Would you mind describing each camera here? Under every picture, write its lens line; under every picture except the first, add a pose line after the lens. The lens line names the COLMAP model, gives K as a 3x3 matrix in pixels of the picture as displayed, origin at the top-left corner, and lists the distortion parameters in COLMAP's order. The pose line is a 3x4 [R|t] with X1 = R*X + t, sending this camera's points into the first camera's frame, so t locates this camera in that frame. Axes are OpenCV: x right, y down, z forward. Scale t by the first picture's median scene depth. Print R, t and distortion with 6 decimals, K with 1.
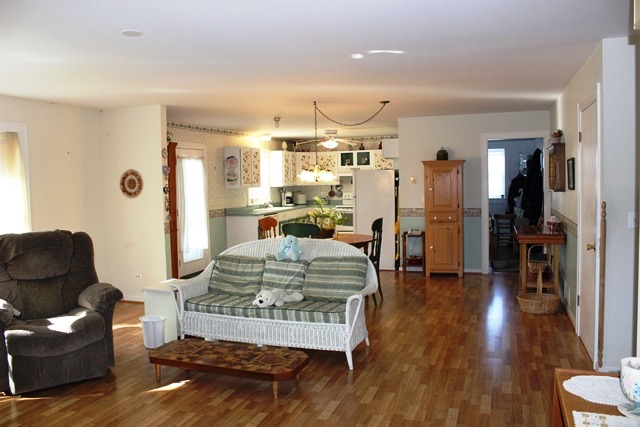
lens RADIAL K [[525.4, 0, 318.0], [0, 525.4, 210.5], [0, 0, 1]] dist [-0.172341, 0.150846]
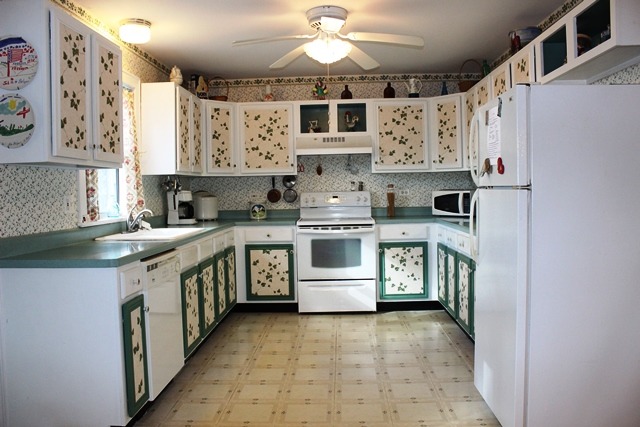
lens RADIAL K [[525.4, 0, 318.0], [0, 525.4, 210.5], [0, 0, 1]] dist [-0.172341, 0.150846]
pose [[0.955922, -0.009851, 0.293456, -0.092578], [0.017792, 0.999544, -0.024403, -0.009134], [-0.293082, 0.028548, 0.955661, 0.707434]]
